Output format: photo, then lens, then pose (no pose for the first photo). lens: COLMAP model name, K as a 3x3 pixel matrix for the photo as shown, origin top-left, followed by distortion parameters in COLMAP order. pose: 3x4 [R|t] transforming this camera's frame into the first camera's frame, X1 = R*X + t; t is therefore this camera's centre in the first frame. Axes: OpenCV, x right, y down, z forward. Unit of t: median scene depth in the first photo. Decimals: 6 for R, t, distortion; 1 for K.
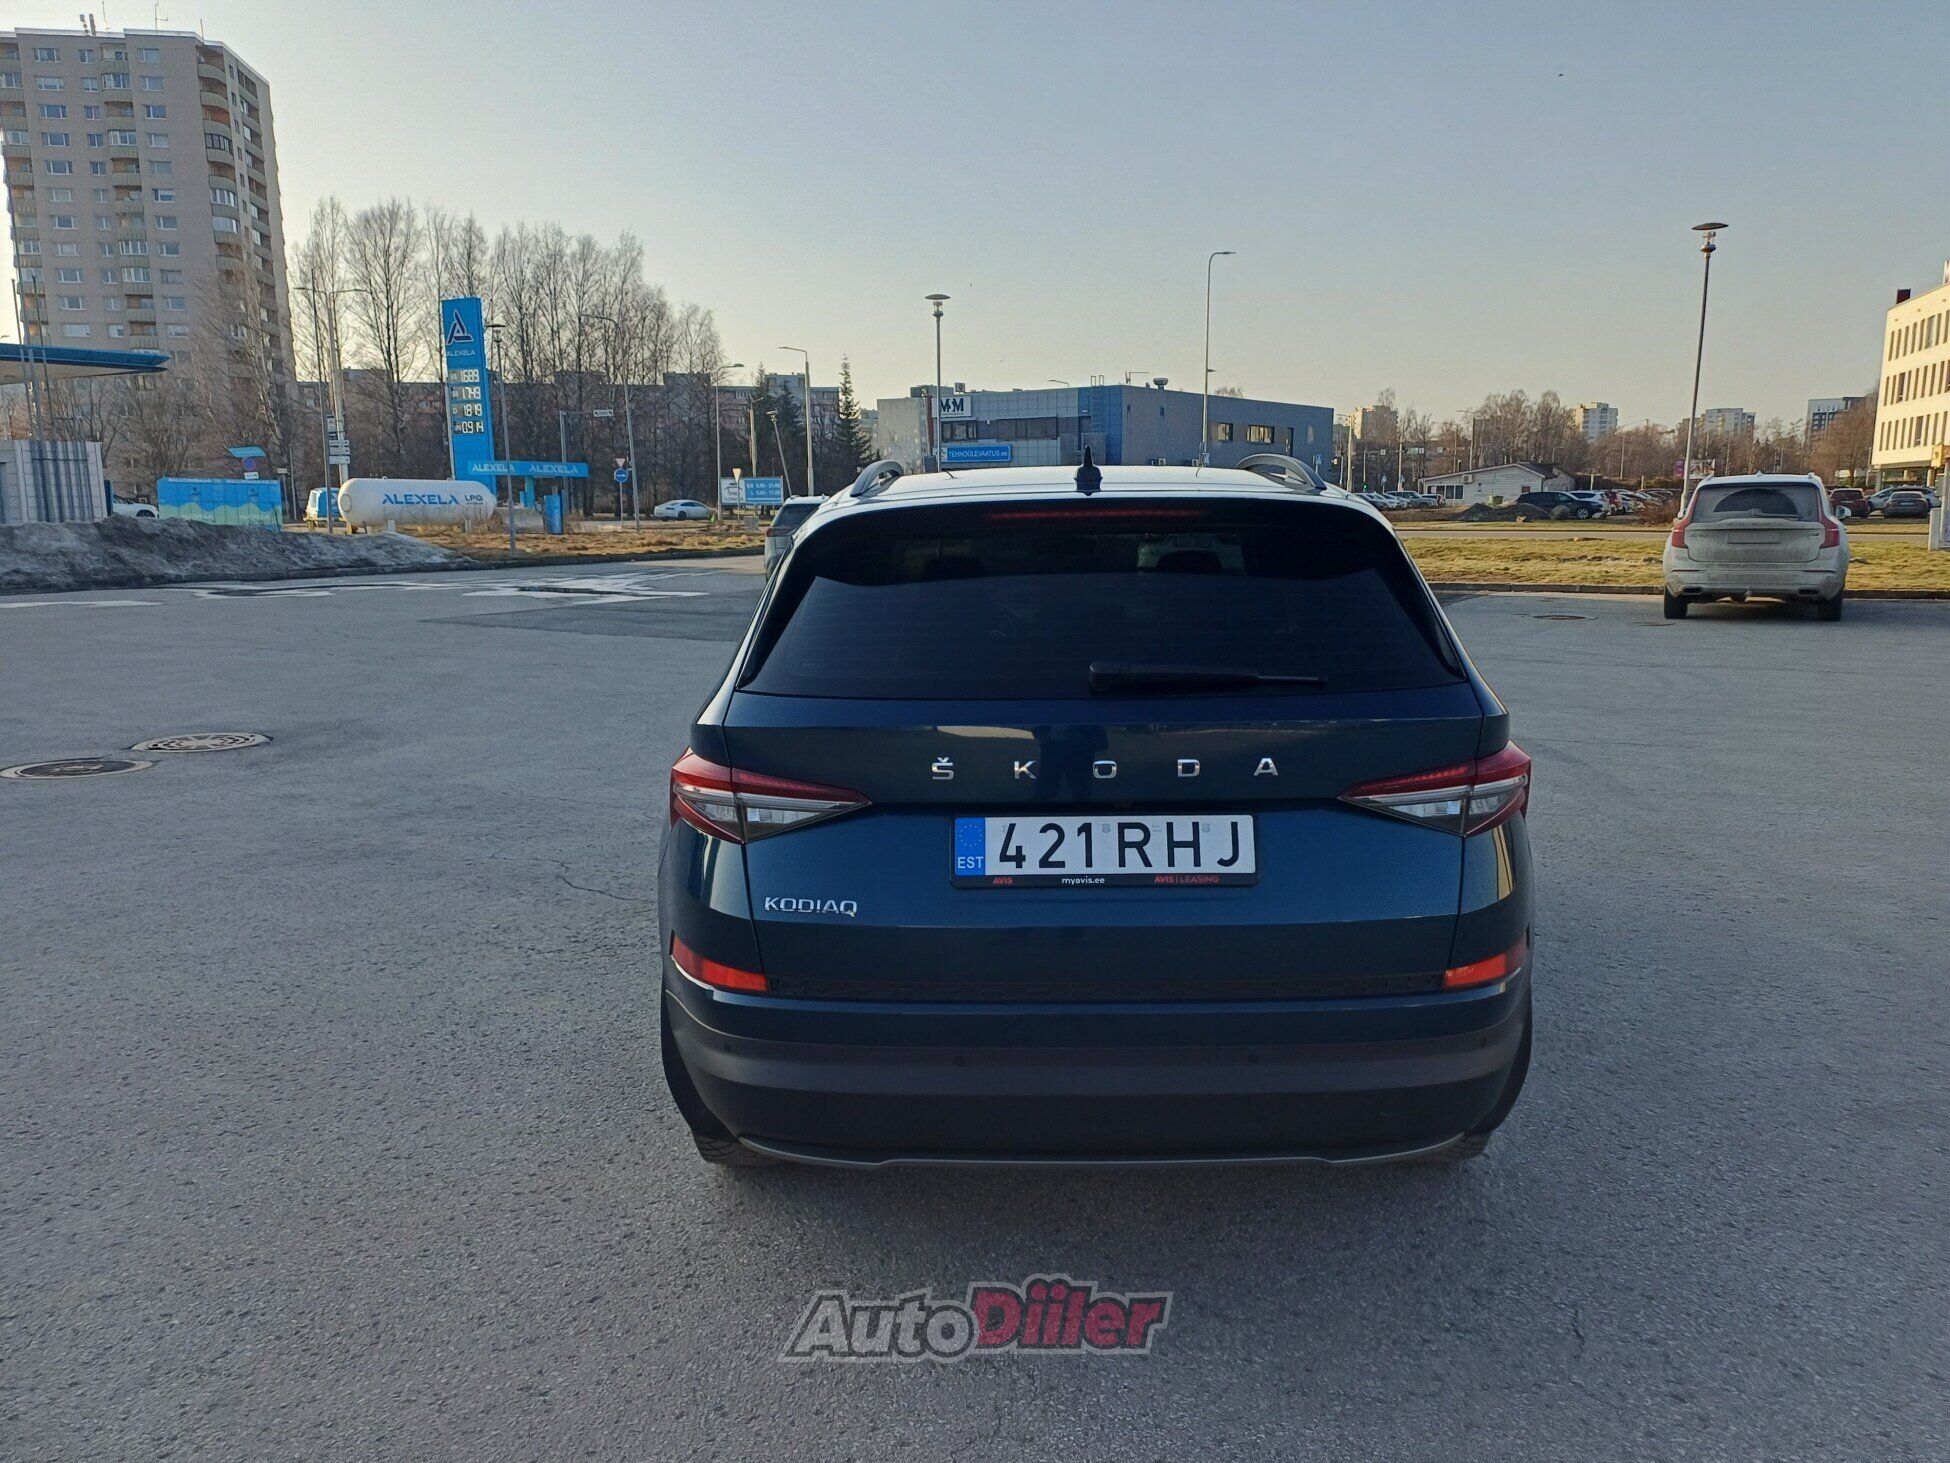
lens RADIAL K [[1466.2, 0, 975.0], [0, 1466.2, 731.5], [0, 0, 1]] dist [0.034600, -0.003345]
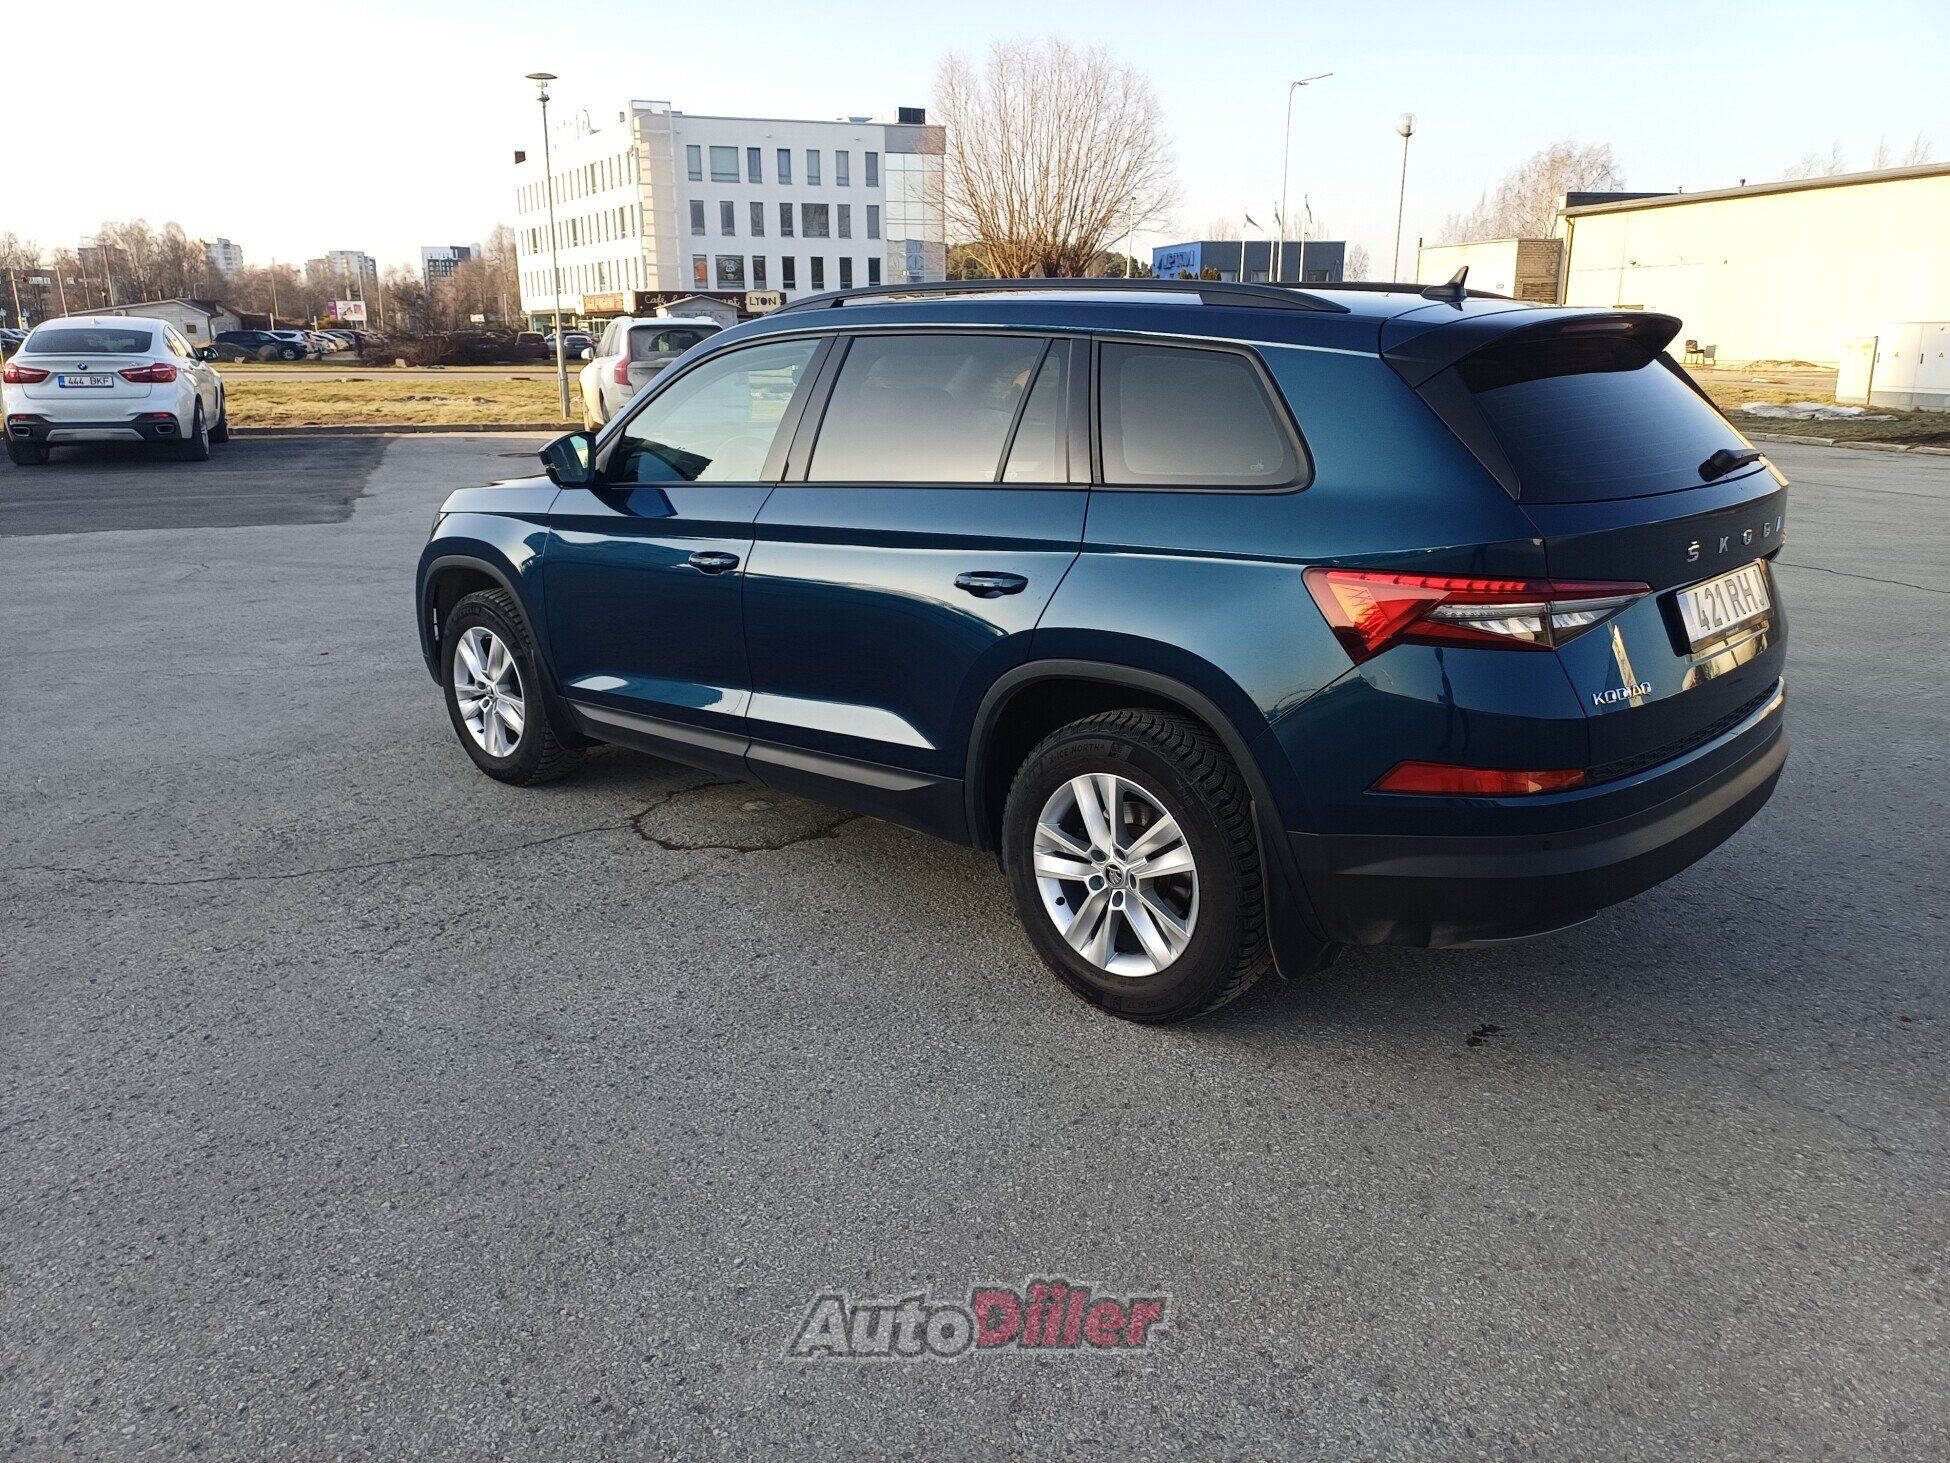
lens RADIAL K [[1450.0, 0, 975.0], [0, 1450.0, 731.5], [0, 0, 1]] dist [-0.000948, -0.007331]
pose [[0.662304, -0.188051, 0.725252, -0.130168], [0.109087, 0.981877, 0.154973, -0.008023], [-0.741252, -0.023524, 0.670815, 0.064533]]
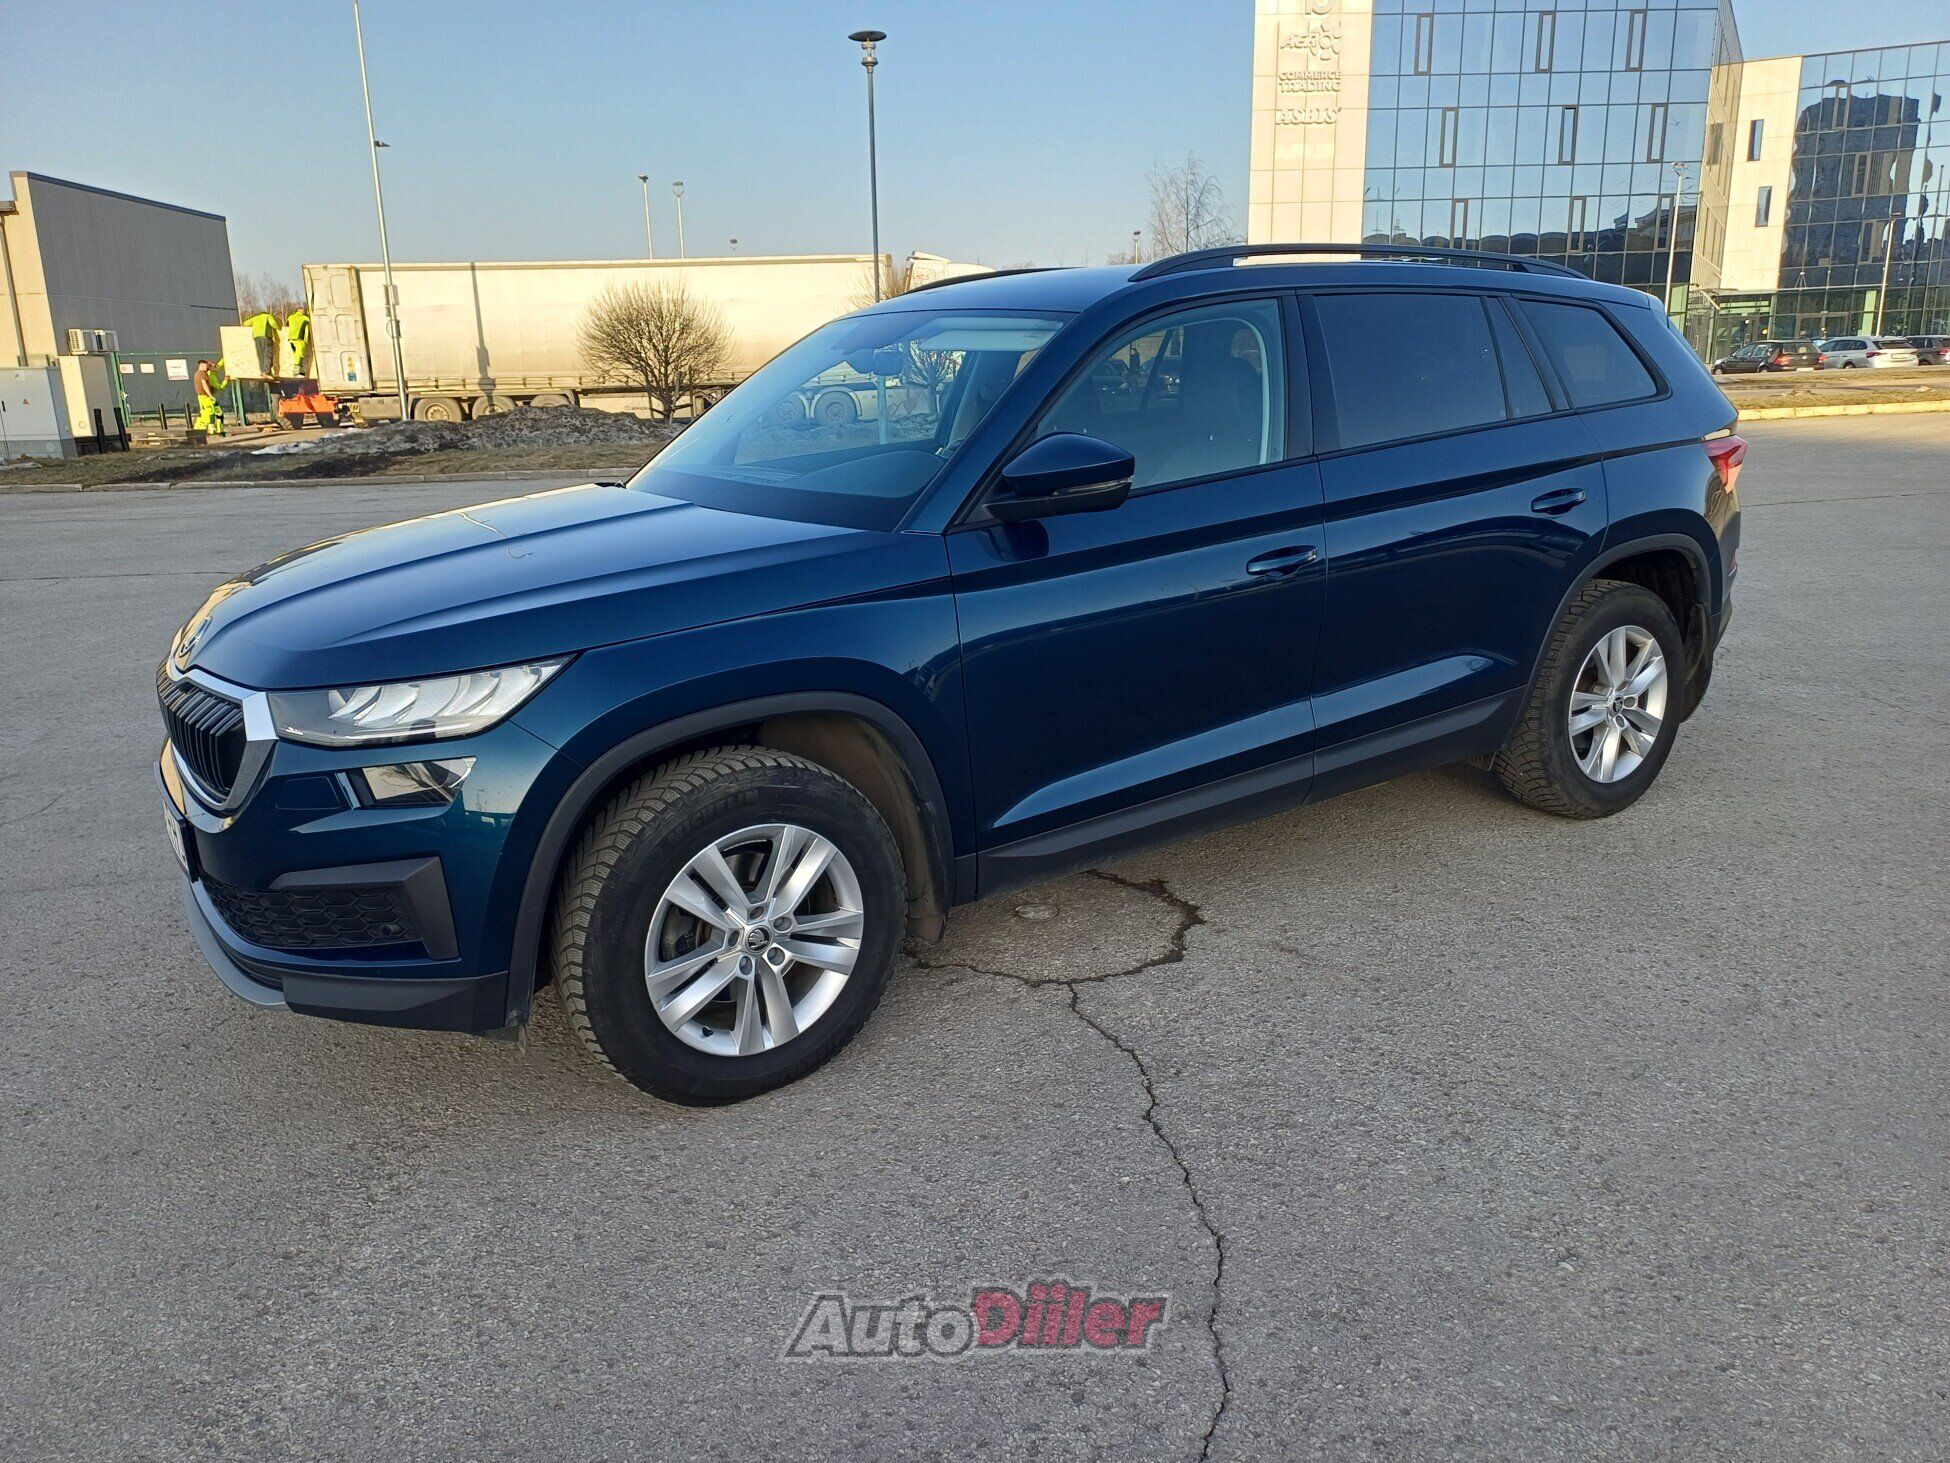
lens RADIAL K [[1450.0, 0, 975.0], [0, 1450.0, 731.5], [0, 0, 1]] dist [-0.000948, -0.007331]
pose [[-0.570956, -0.176859, 0.801705, -0.122984], [0.161263, 0.933336, 0.320745, -0.038729], [-0.804987, 0.312417, -0.504373, 0.299998]]
